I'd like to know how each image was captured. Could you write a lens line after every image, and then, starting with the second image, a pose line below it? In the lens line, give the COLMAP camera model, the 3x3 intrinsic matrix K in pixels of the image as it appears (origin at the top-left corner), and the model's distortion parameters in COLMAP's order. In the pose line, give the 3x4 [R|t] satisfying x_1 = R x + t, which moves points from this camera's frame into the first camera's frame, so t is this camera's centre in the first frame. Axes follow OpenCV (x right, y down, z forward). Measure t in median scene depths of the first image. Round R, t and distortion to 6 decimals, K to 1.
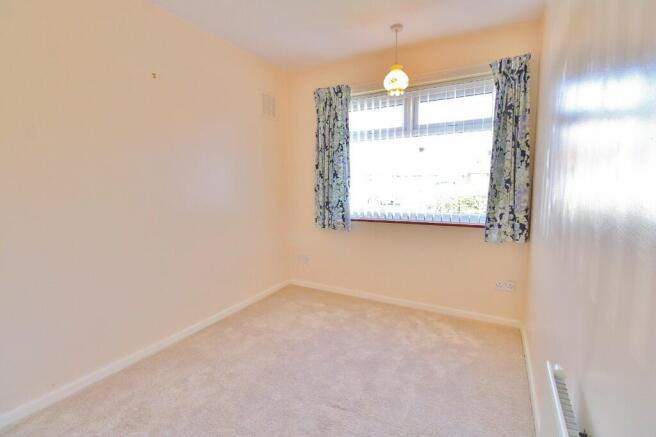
lens RADIAL K [[304.9, 0, 328.0], [0, 304.9, 218.5], [0, 0, 1]] dist [-0.002033, -0.000699]
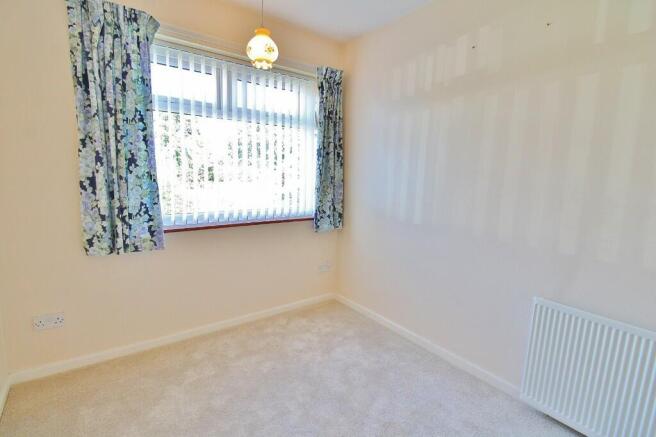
lens RADIAL K [[304.9, 0, 328.0], [0, 304.9, 218.5], [0, 0, 1]] dist [-0.002033, -0.000699]
pose [[0.416122, -0.113201, 0.902235, -0.375247], [0.075416, 0.993099, 0.089818, -0.057854], [-0.906176, 0.030668, 0.421787, 0.417083]]
